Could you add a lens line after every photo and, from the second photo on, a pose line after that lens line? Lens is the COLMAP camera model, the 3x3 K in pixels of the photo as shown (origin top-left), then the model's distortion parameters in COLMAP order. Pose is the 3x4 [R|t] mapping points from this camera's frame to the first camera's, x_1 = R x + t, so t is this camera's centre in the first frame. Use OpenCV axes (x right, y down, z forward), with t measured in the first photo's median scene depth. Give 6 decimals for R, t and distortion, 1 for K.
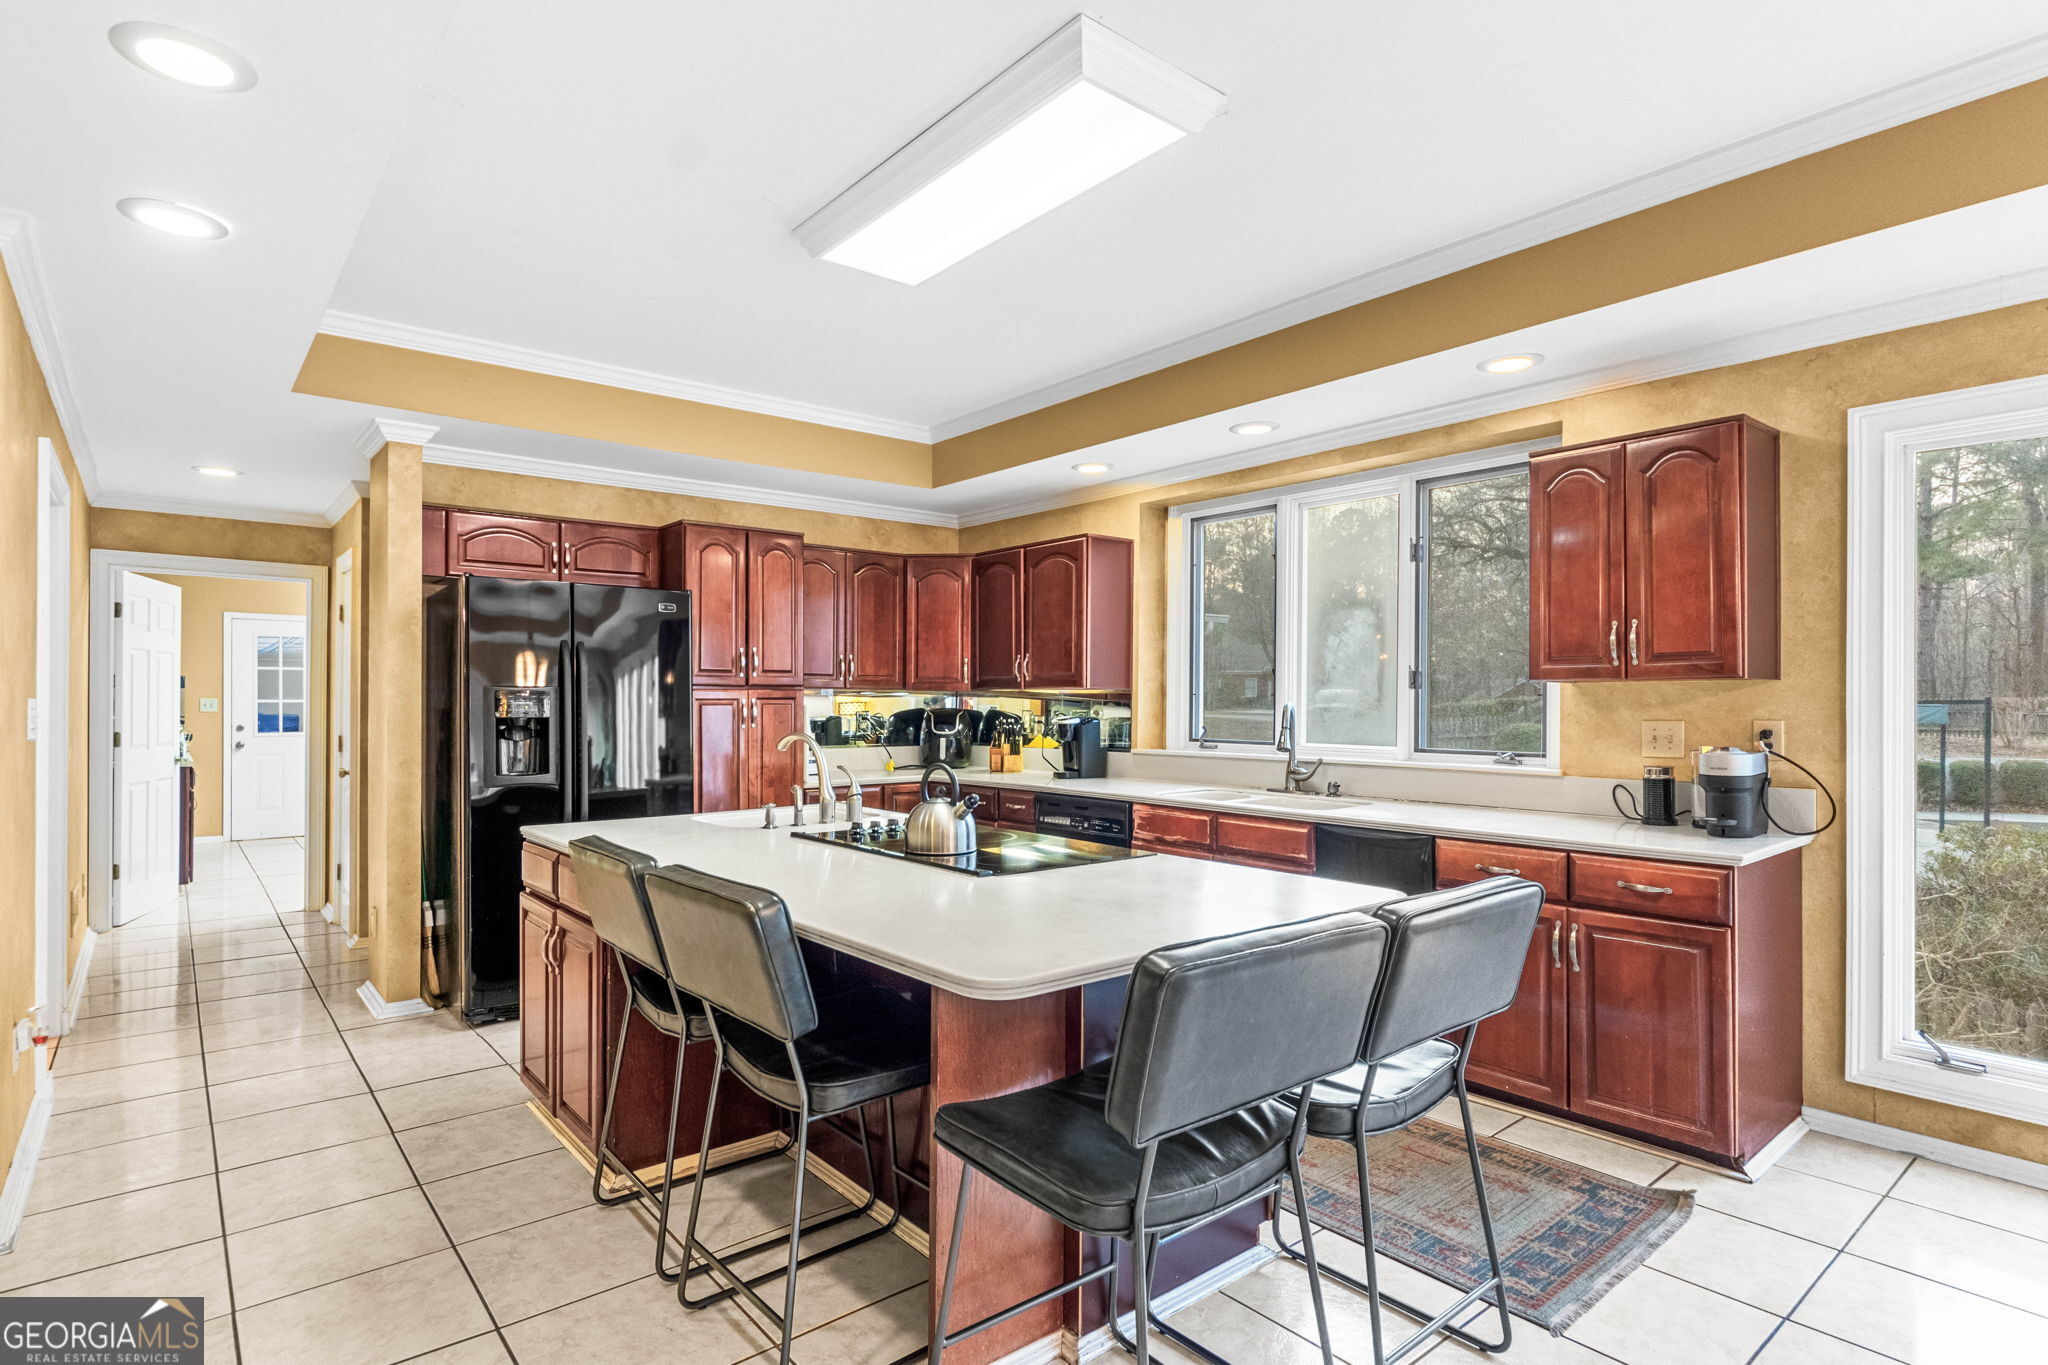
lens RADIAL K [[1117.0, 0, 1024.0], [0, 1117.0, 682.5], [0, 0, 1]] dist [-0.036895, -0.001879]
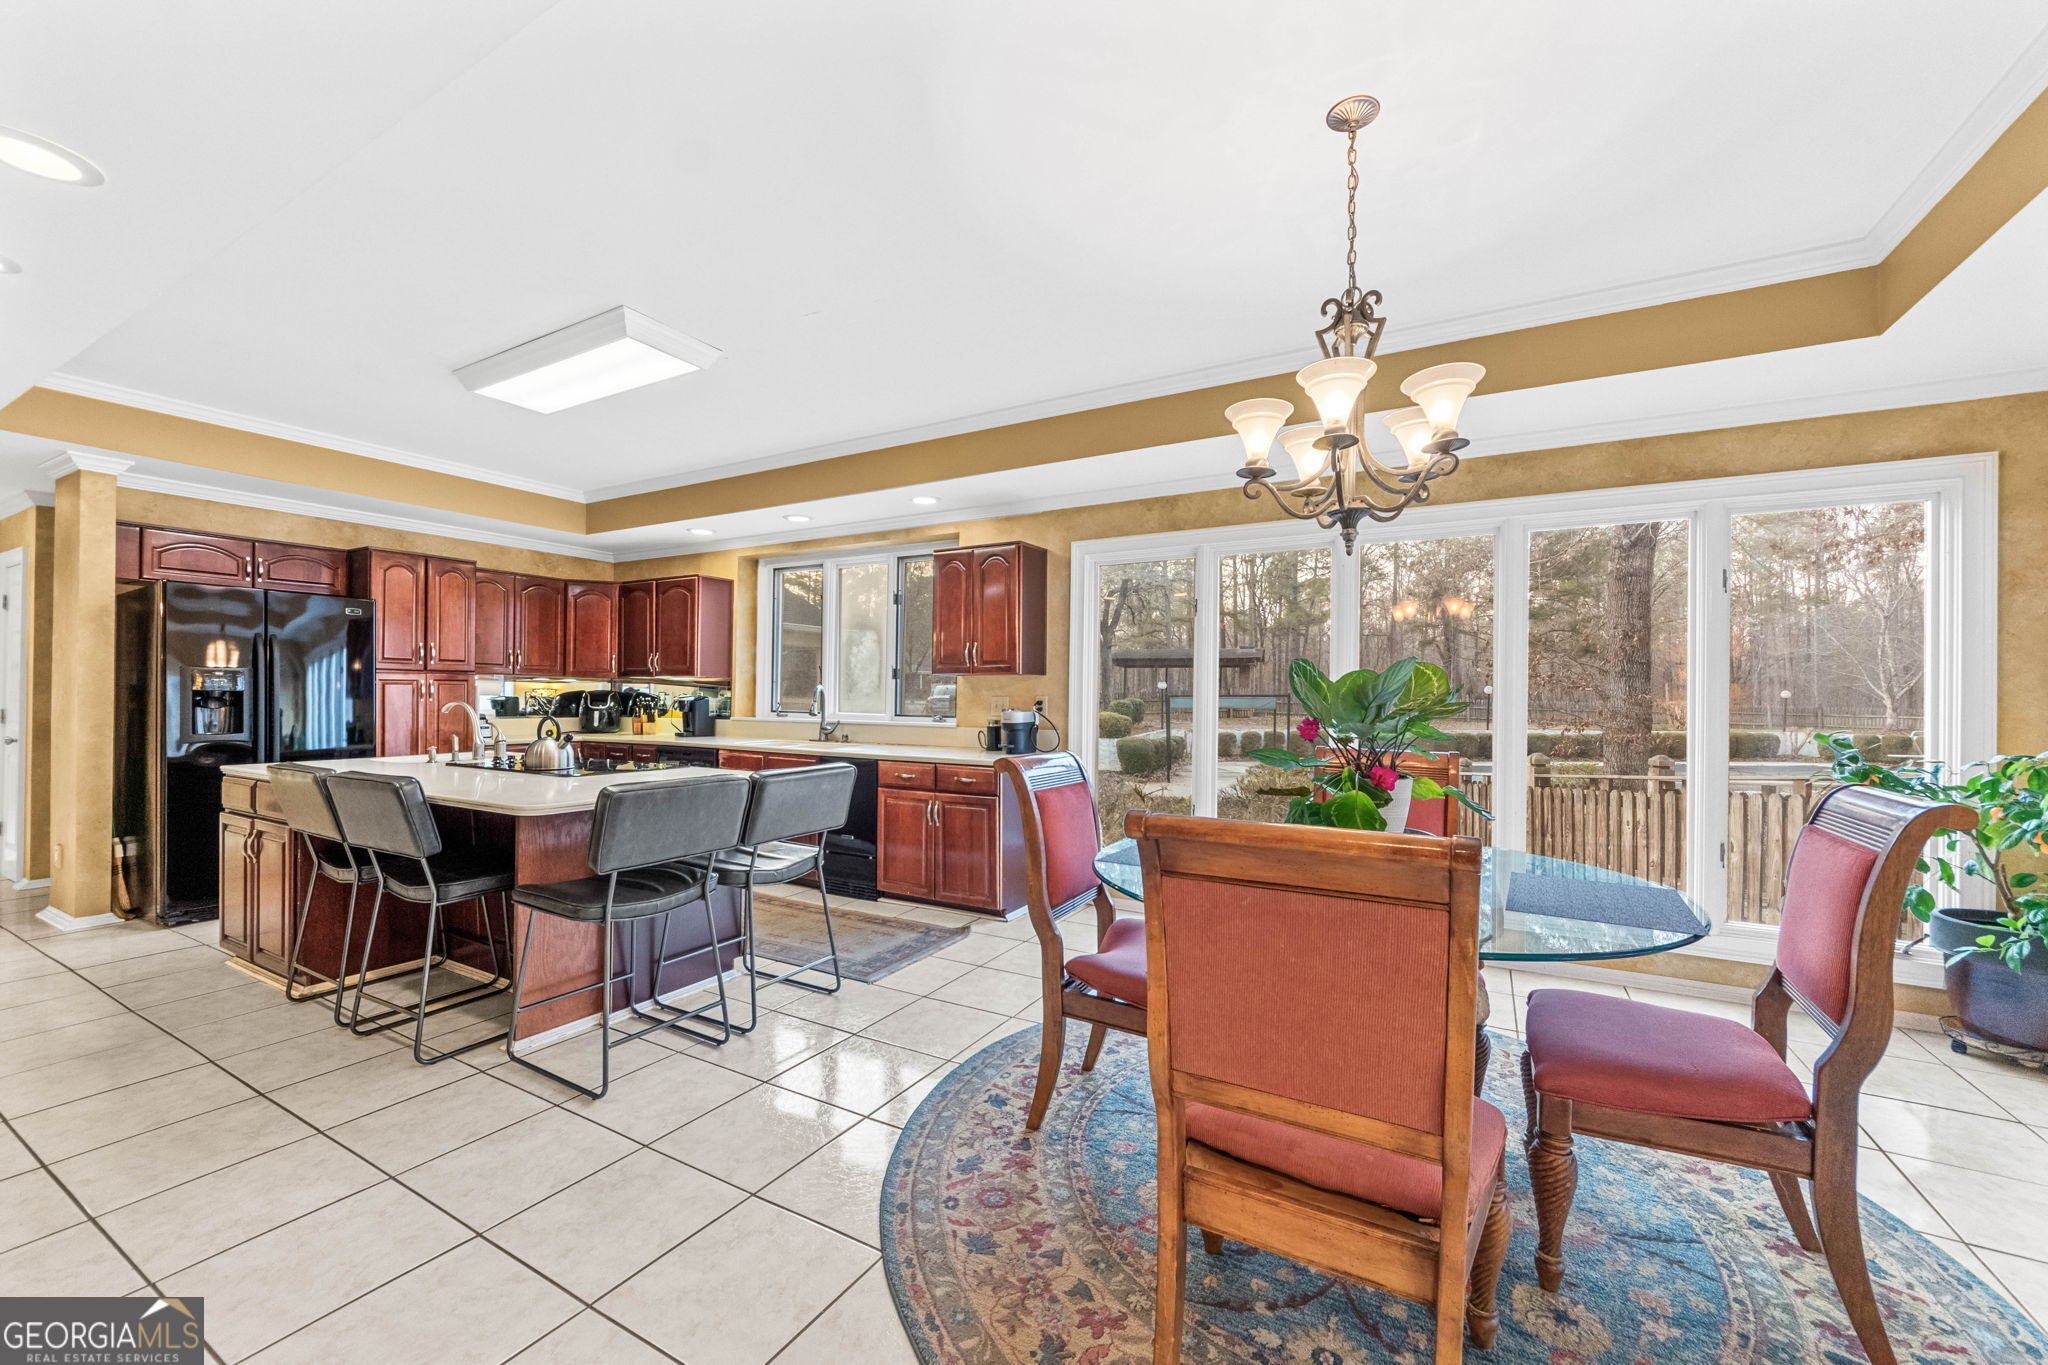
lens RADIAL K [[788.5, 0, 1034.7], [0, 788.5, 689.3], [0, 0, 1]] dist [-0.023997, 0.000404]
pose [[0.919378, 0.009656, 0.393256, 0.074065], [-0.014843, 0.999838, 0.010152, 0.005838], [-0.393095, -0.015171, 0.919373, -0.199411]]
